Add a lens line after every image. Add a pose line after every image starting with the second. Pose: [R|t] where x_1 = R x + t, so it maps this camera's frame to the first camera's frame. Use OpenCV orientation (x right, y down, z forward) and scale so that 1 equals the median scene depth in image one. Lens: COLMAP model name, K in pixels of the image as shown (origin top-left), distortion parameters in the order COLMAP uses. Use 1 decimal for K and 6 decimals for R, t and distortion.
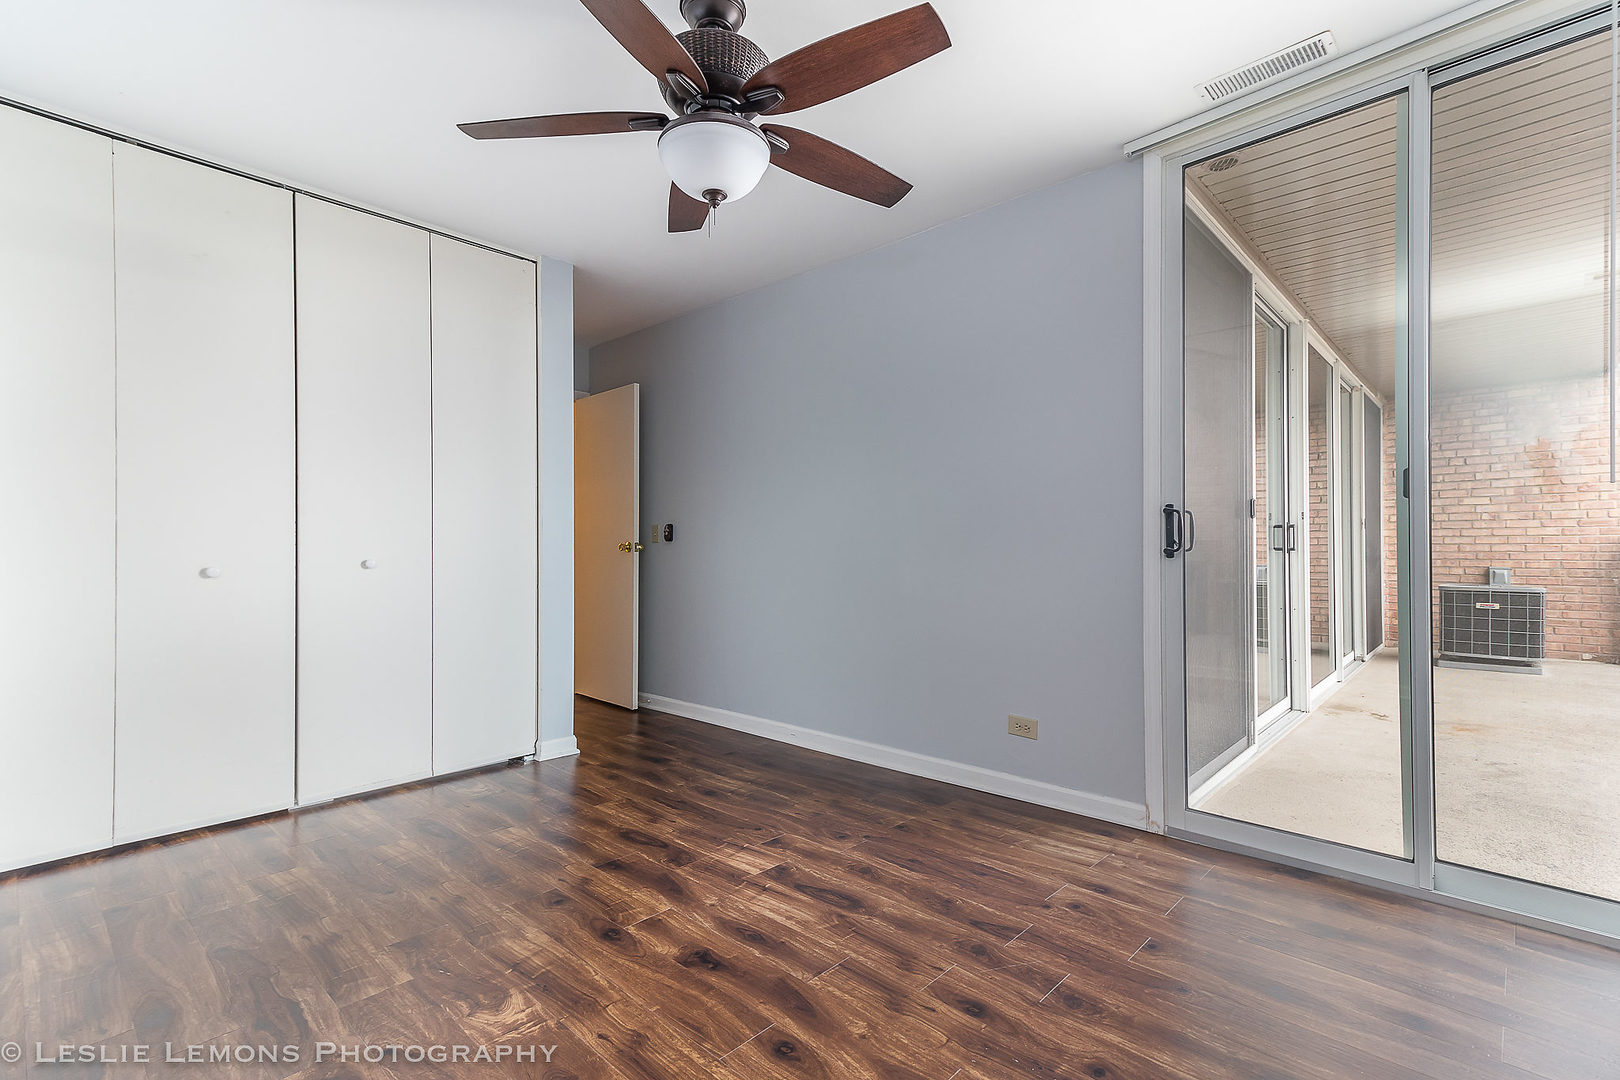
lens RADIAL K [[729.1, 0, 810.0], [0, 729.1, 540.0], [0, 0, 1]] dist [0.014410, -0.000550]
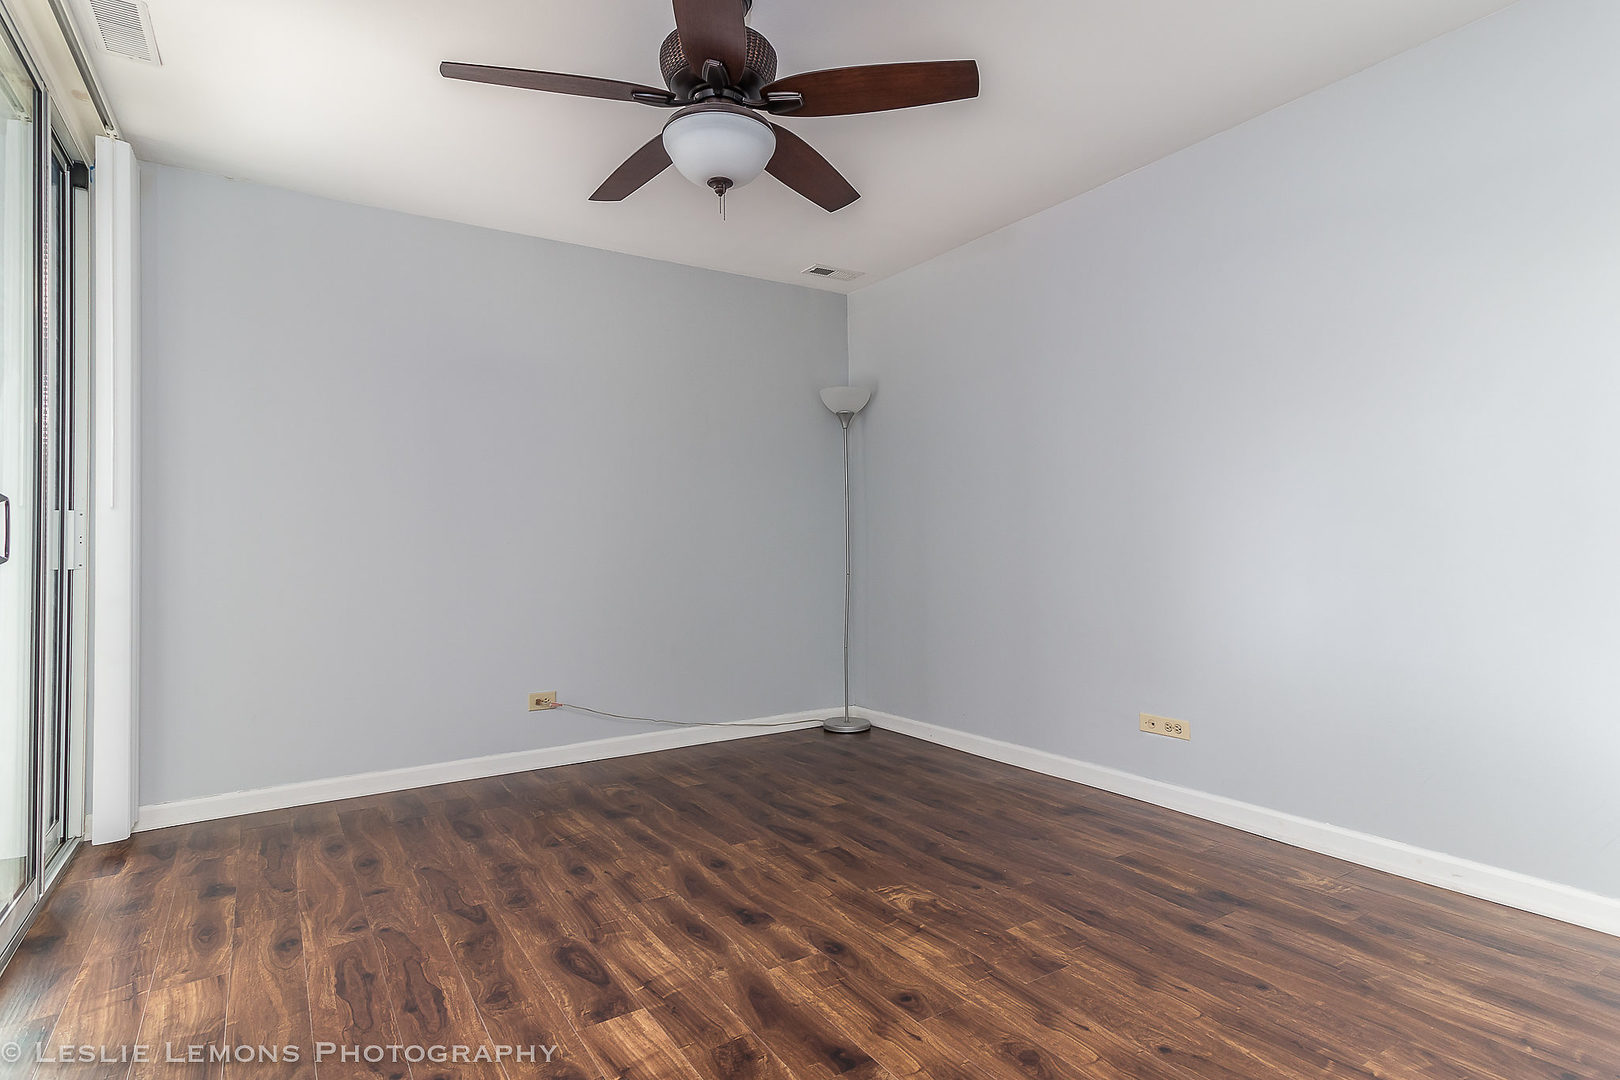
lens RADIAL K [[823.5, 0, 810.0], [0, 823.5, 540.0], [0, 0, 1]] dist [0.000044, 0.000000]
pose [[-0.970751, 0.018334, 0.239387, -0.500525], [0.014927, 0.999760, -0.016035, 0.025895], [-0.239624, -0.011992, -0.970792, 2.029098]]
